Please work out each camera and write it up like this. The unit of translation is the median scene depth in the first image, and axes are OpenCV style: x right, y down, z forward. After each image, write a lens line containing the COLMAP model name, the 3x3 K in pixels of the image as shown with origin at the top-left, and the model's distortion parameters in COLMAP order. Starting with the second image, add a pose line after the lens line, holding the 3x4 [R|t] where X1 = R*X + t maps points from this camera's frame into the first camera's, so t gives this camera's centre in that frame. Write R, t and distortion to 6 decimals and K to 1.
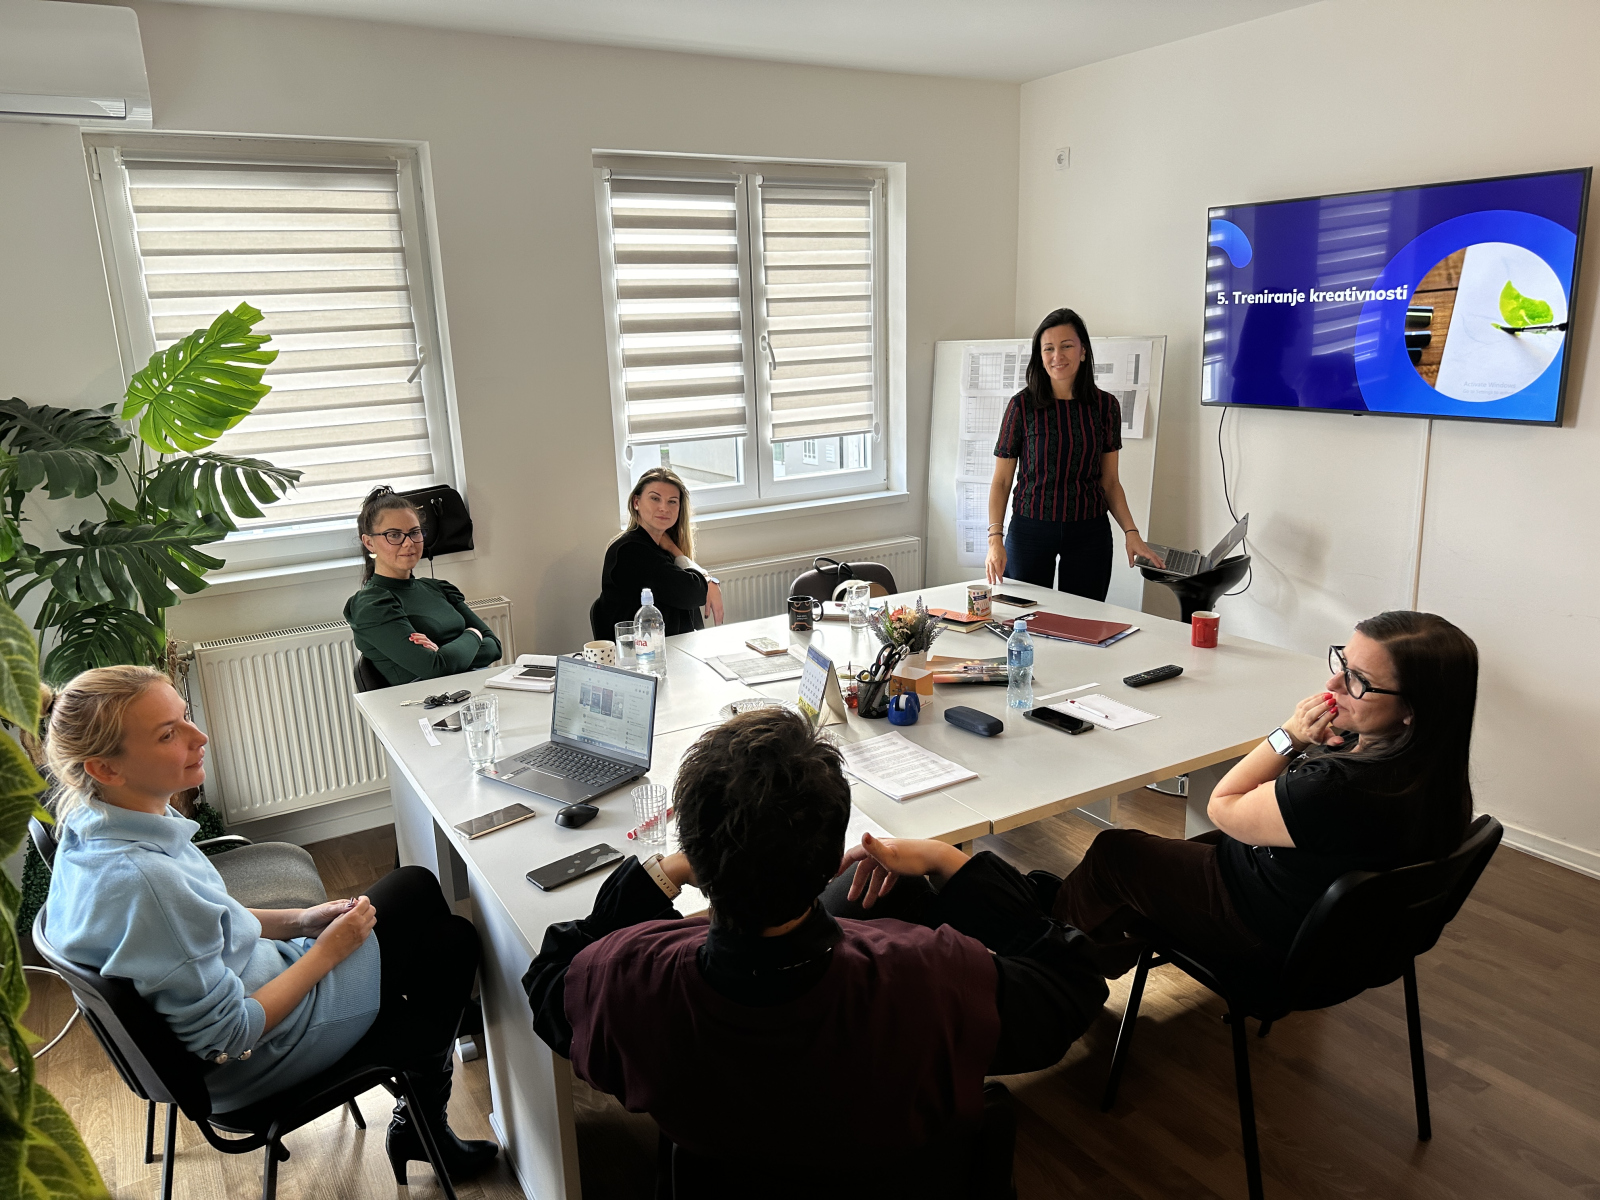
lens RADIAL K [[1123.1, 0, 800.6], [0, 1123.1, 599.6], [0, 0, 1]] dist [-0.007283, -0.008868]
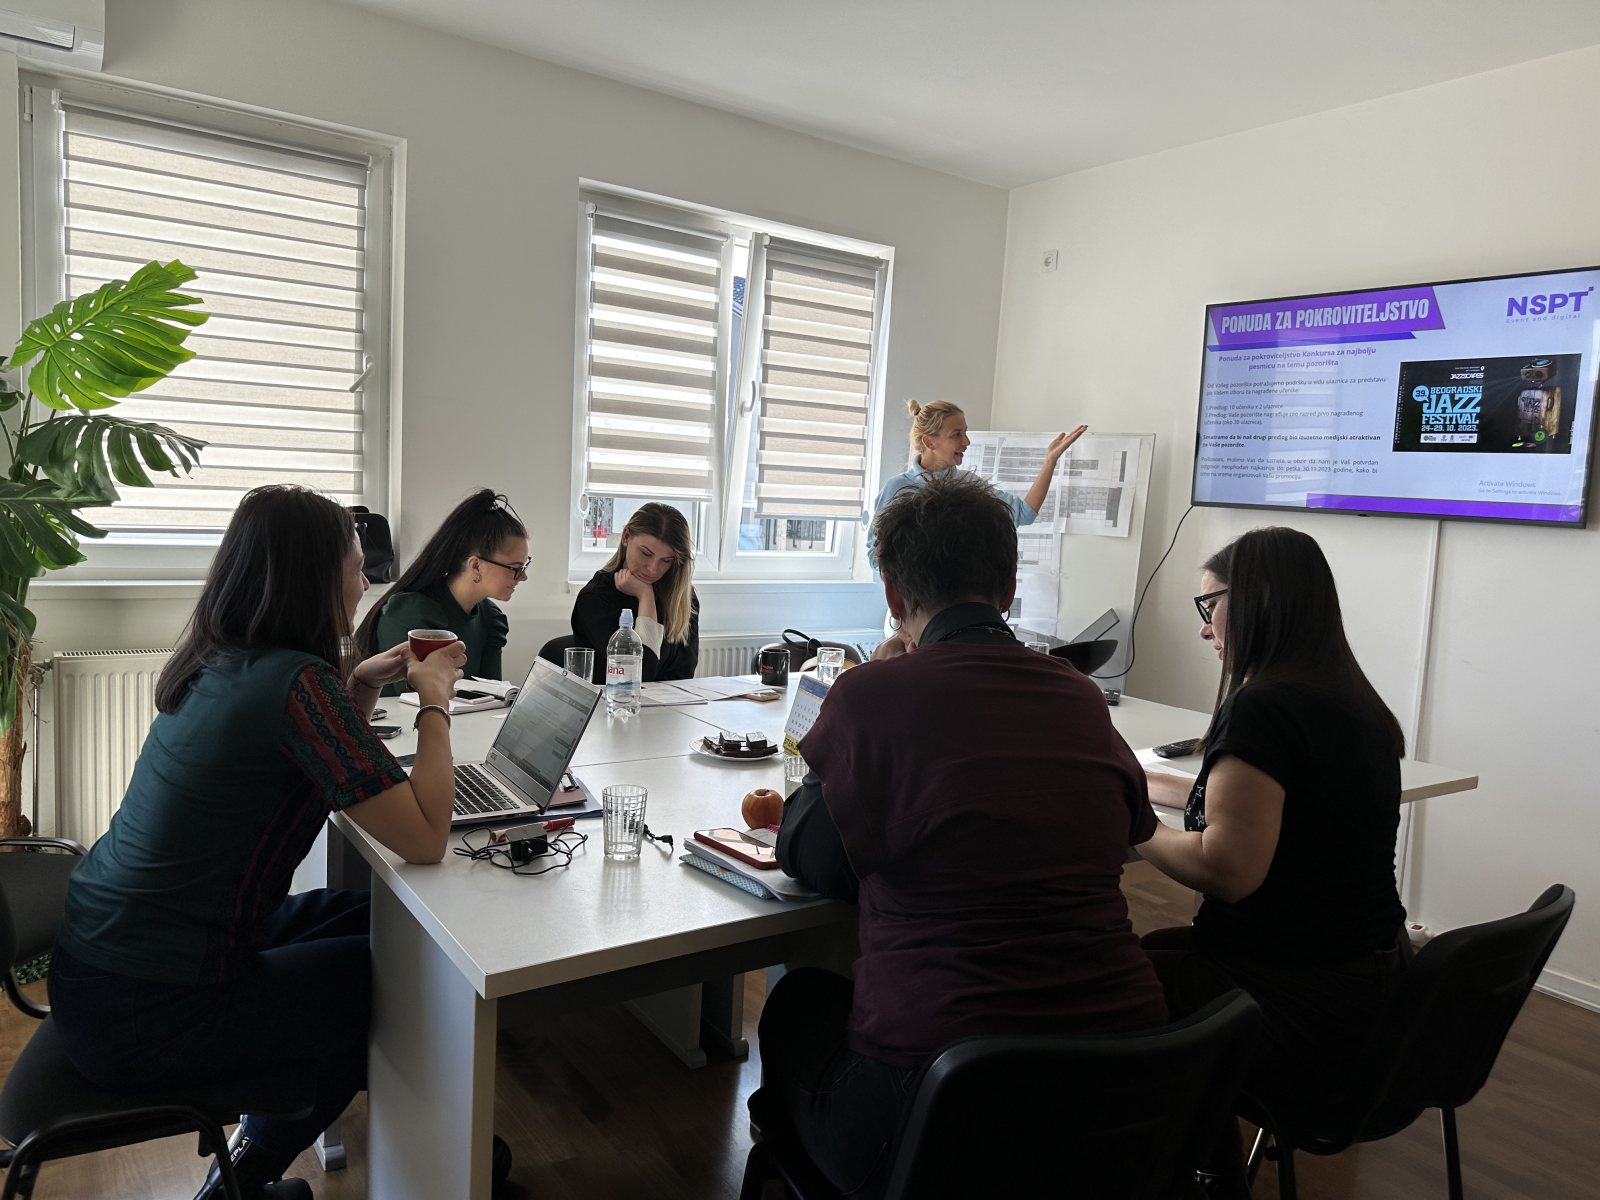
lens RADIAL K [[1123.1, 0, 799.8], [0, 1123.1, 595.2], [0, 0, 1]] dist [-0.007283, -0.008868]
pose [[0.994447, 0.077953, 0.070699, -0.049564], [-0.066747, 0.986589, -0.148955, 0.090685], [-0.081362, 0.143409, 0.986313, 0.125718]]
